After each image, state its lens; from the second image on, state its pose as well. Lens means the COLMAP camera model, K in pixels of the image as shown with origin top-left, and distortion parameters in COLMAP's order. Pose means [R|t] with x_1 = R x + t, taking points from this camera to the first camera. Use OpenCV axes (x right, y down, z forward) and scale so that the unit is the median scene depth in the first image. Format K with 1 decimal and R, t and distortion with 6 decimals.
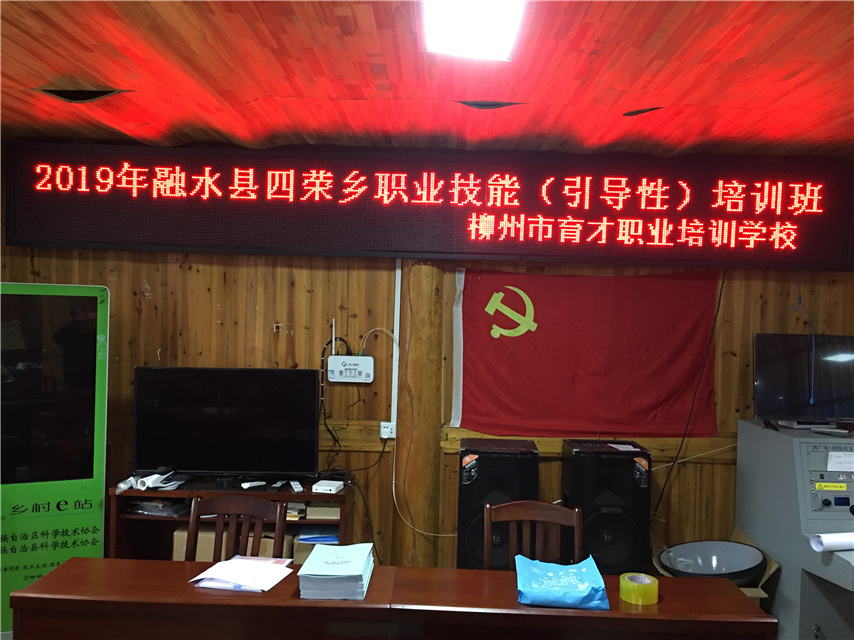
lens RADIAL K [[734.4, 0, 422.6], [0, 734.4, 317.2], [0, 0, 1]] dist [0.031272, -0.010278]
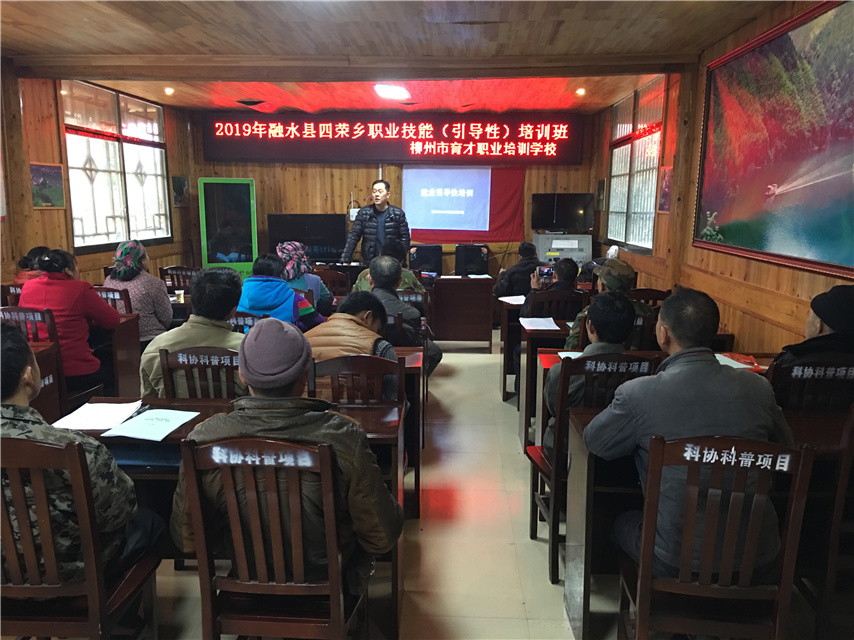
lens RADIAL K [[734.4, 0, 431.7], [0, 734.4, 315.8], [0, 0, 1]] dist [0.031272, -0.010278]
pose [[0.999330, -0.015356, -0.033235, 0.192289], [0.019809, 0.990216, 0.138127, 0.073454], [0.030789, -0.138693, 0.989857, -1.267978]]
